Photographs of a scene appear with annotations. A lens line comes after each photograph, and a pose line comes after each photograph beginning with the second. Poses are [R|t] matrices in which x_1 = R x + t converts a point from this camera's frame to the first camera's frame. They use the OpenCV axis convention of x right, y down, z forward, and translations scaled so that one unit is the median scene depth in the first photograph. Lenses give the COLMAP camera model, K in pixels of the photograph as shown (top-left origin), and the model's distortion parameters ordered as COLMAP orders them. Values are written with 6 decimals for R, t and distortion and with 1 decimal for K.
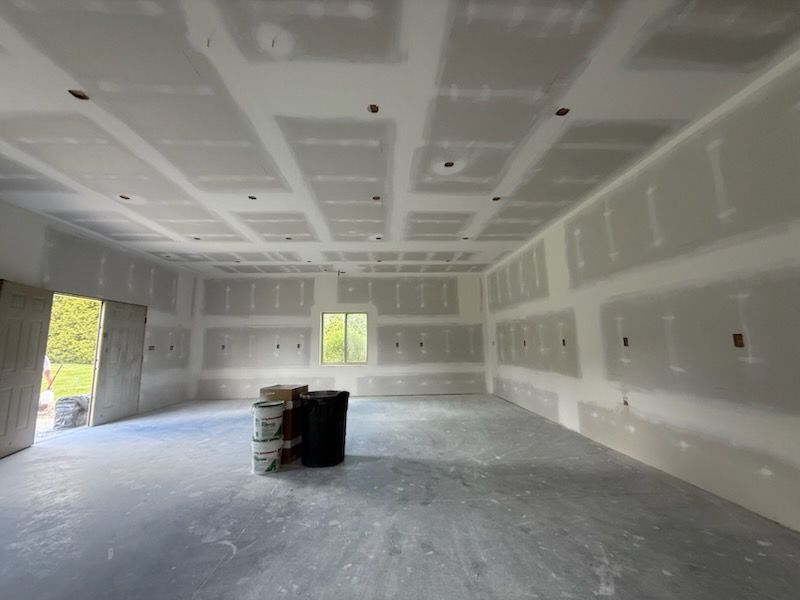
lens RADIAL K [[318.2, 0, 398.2], [0, 318.2, 300.6], [0, 0, 1]] dist [0.000291, 0.000183]
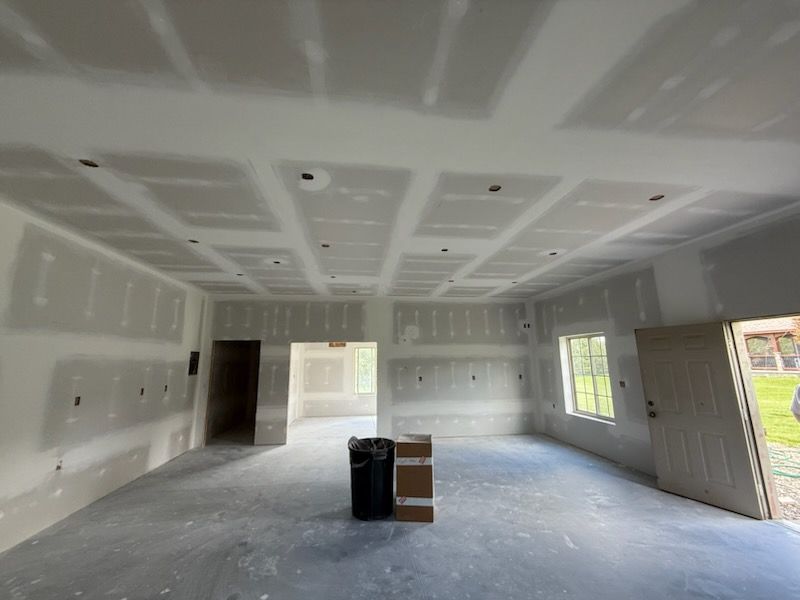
lens RADIAL K [[318.2, 0, 396.4], [0, 318.2, 302.7], [0, 0, 1]] dist [0.000291, 0.000183]
pose [[-0.996307, 0.010899, -0.085164, -0.223299], [0.036839, 0.950231, -0.309361, 0.179217], [0.077554, -0.311356, -0.947124, 2.106257]]
